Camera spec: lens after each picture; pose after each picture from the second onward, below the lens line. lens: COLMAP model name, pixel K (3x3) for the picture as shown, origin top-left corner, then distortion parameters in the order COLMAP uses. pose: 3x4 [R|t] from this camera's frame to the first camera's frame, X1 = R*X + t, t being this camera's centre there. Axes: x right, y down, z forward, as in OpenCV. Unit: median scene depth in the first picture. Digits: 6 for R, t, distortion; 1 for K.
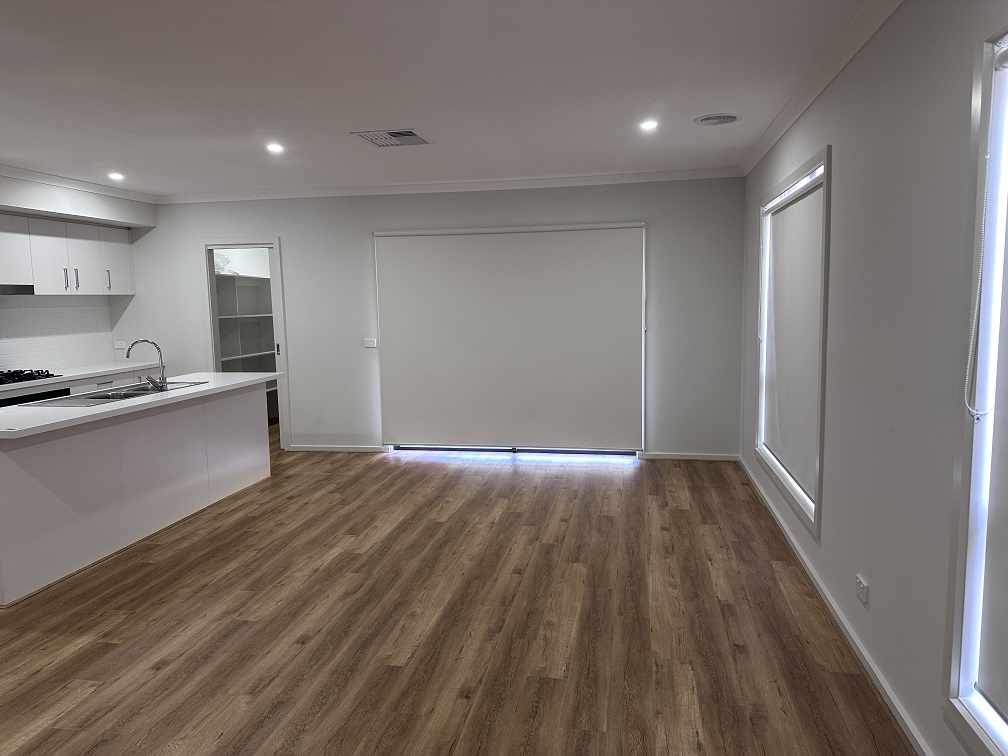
lens RADIAL K [[710.3, 0, 500.8], [0, 710.3, 374.8], [0, 0, 1]] dist [0.037640, -0.051226]
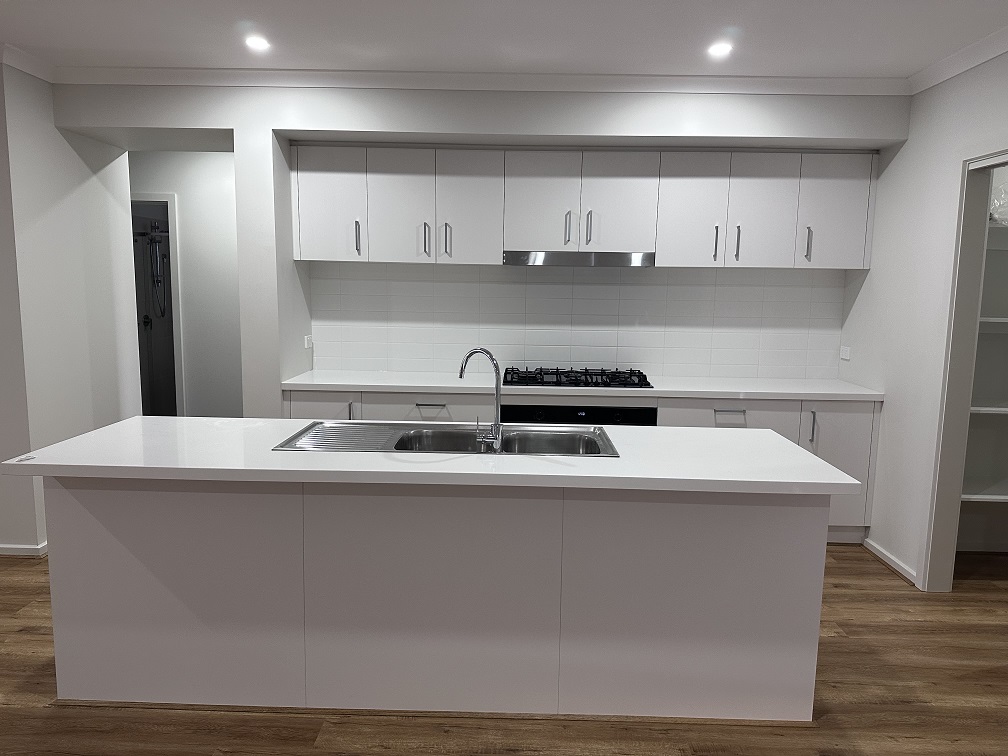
lens RADIAL K [[710.3, 0, 500.8], [0, 710.3, 374.8], [0, 0, 1]] dist [0.037640, -0.051226]
pose [[0.160319, 0.154188, -0.974948, 0.009685], [-0.123452, 0.983101, 0.135177, -0.079187], [0.979315, 0.098688, 0.176645, 0.701993]]
